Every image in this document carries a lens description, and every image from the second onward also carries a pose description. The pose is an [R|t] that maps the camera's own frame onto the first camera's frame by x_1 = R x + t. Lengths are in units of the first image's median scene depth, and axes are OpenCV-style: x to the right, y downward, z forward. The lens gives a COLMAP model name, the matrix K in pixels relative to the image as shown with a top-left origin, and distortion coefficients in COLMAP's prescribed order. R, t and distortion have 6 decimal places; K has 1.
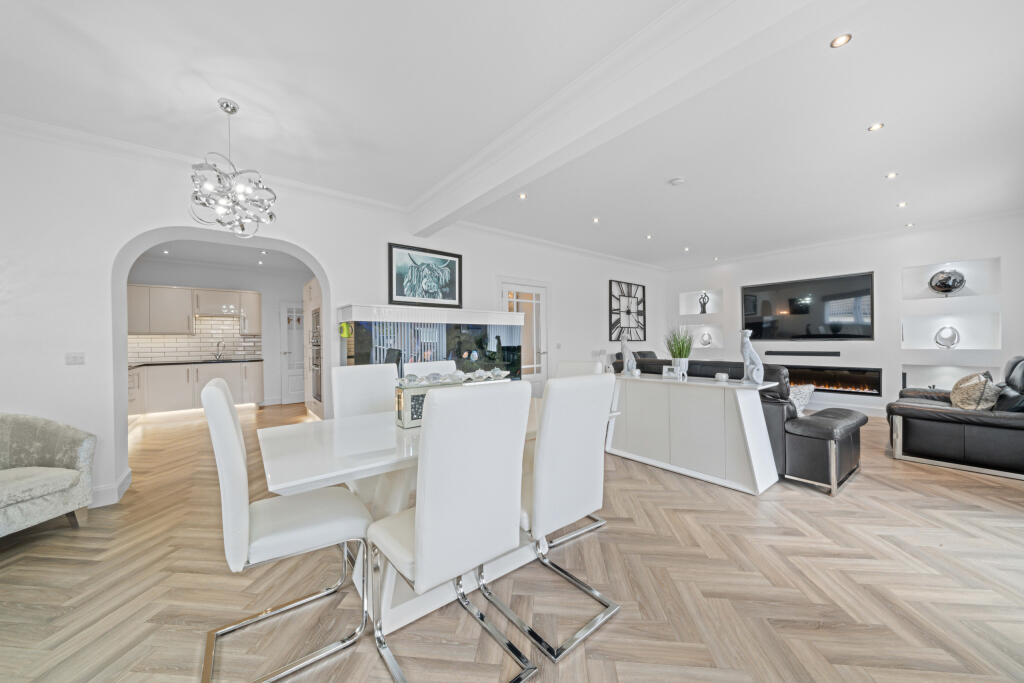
lens RADIAL K [[353.6, 0, 510.8], [0, 353.6, 346.2], [0, 0, 1]] dist [-0.001751, -0.000040]
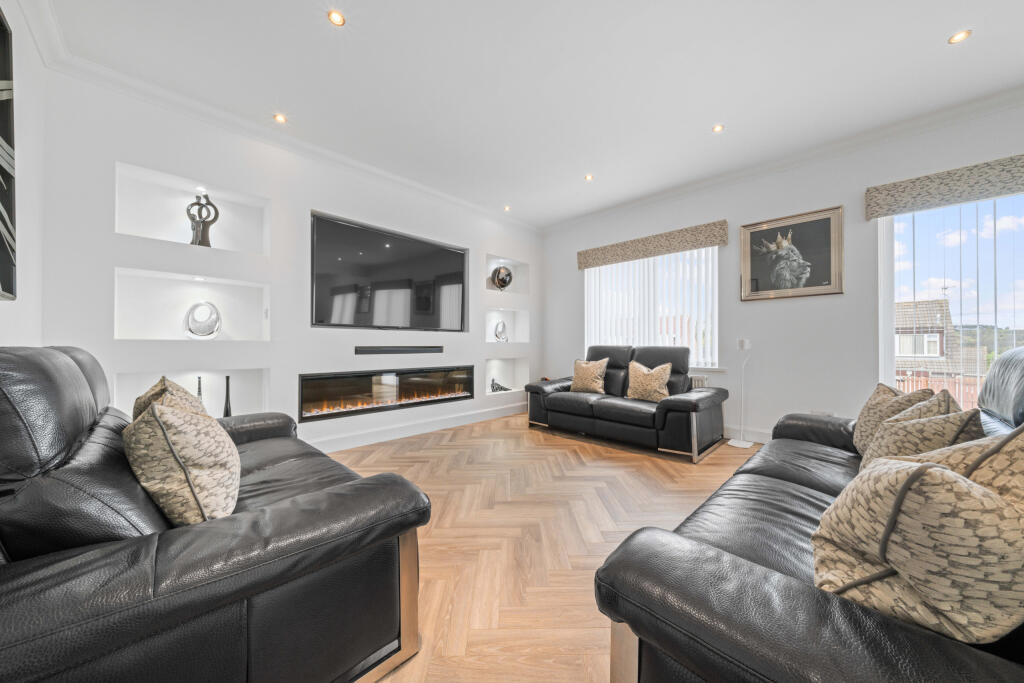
lens RADIAL K [[353.6, 0, 510.8], [0, 353.6, 346.2], [0, 0, 1]] dist [-0.001751, -0.000040]
pose [[-0.126651, 0.008144, 0.991914, 0.226640], [0.018499, 0.999812, -0.005847, 0.027254], [-0.991775, 0.017609, -0.126778, 1.163890]]
